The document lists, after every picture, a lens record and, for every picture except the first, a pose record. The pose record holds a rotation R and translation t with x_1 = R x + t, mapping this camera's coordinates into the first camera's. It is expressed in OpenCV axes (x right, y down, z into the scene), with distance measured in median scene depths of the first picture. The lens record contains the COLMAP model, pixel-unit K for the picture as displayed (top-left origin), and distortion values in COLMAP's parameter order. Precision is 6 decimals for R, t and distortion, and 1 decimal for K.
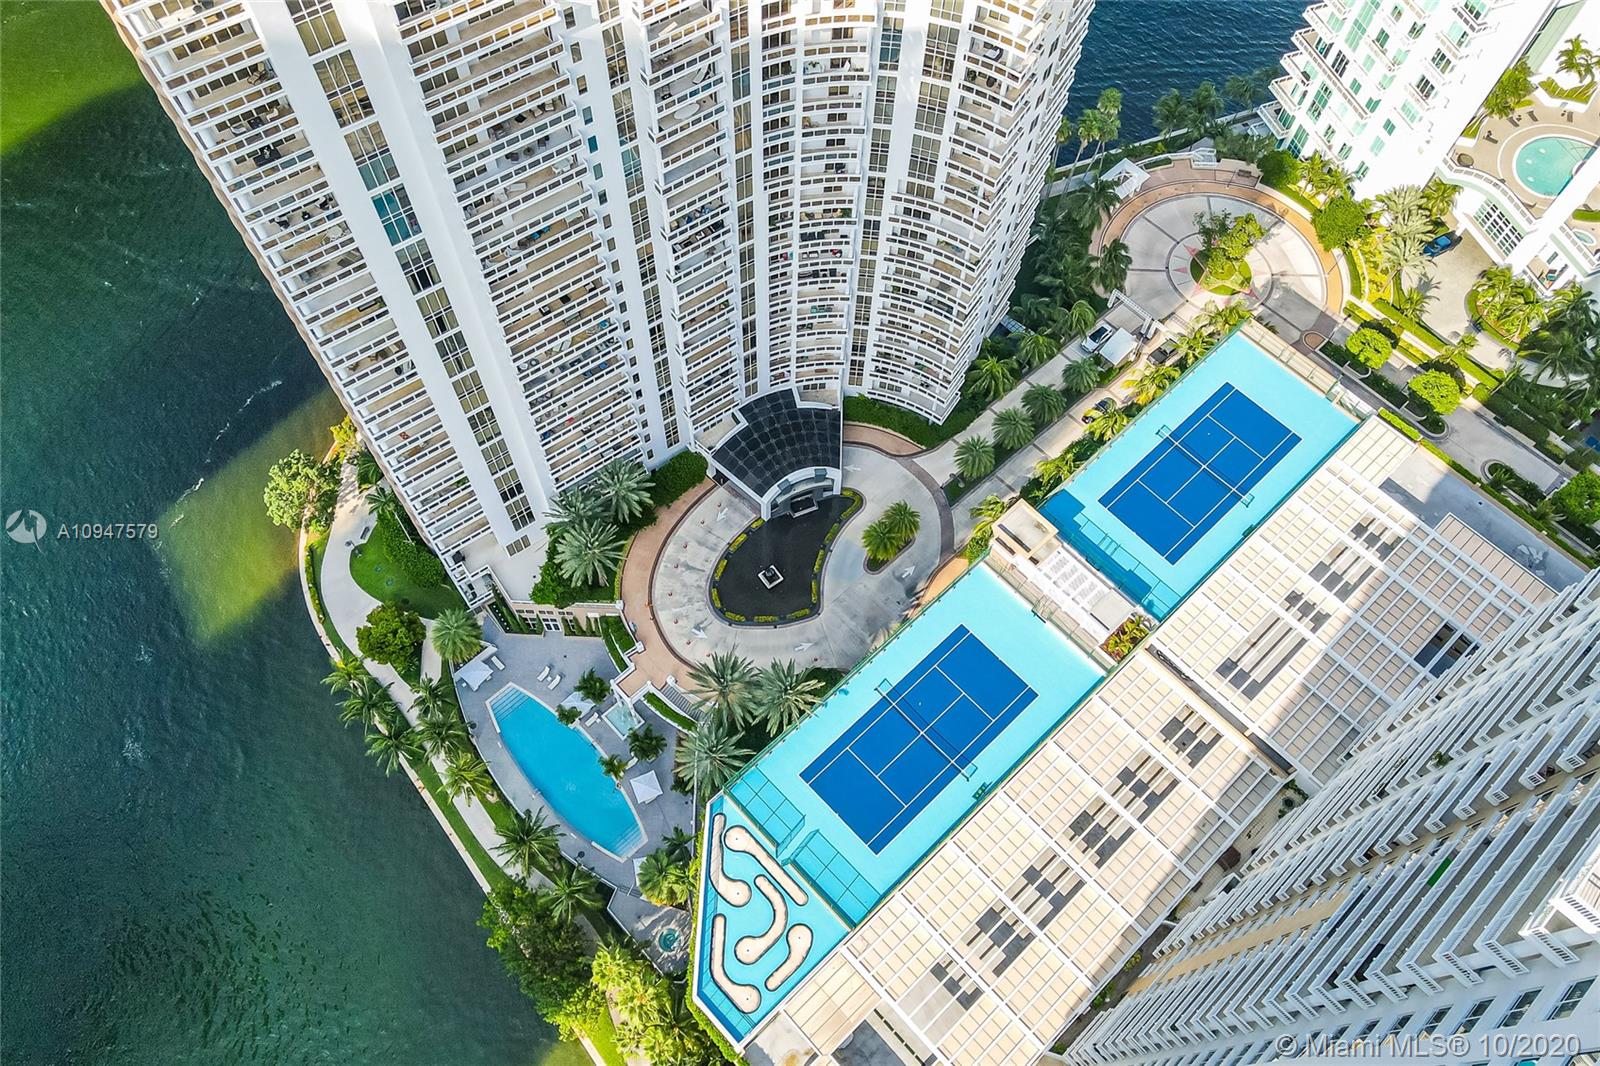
lens RADIAL K [[1175.2, 0, 800.0], [0, 1175.2, 533.0], [0, 0, 1]] dist [-0.000858, 0.032104]
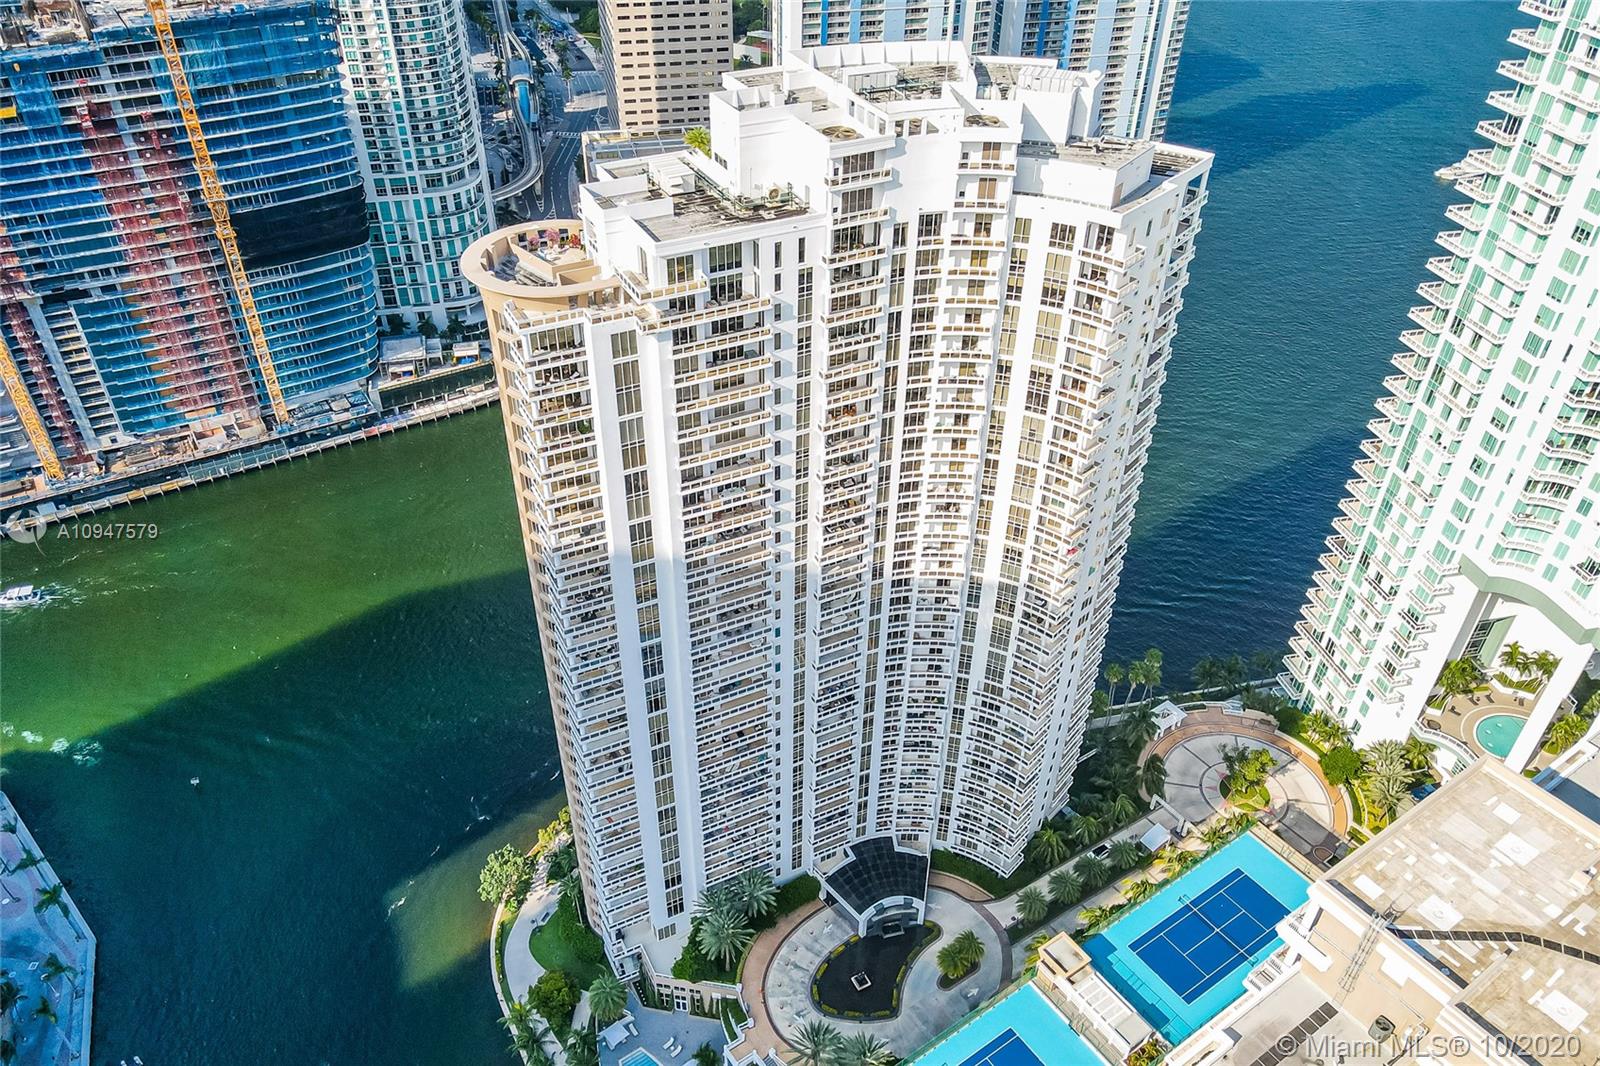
lens RADIAL K [[1175.2, 0, 800.0], [0, 1175.2, 533.0], [0, 0, 1]] dist [-0.000858, 0.032104]
pose [[0.989667, 0.080564, -0.118613, 0.021191], [-0.125041, 0.889765, -0.438957, 0.175908], [0.070173, 0.449253, 0.890644, -0.338154]]
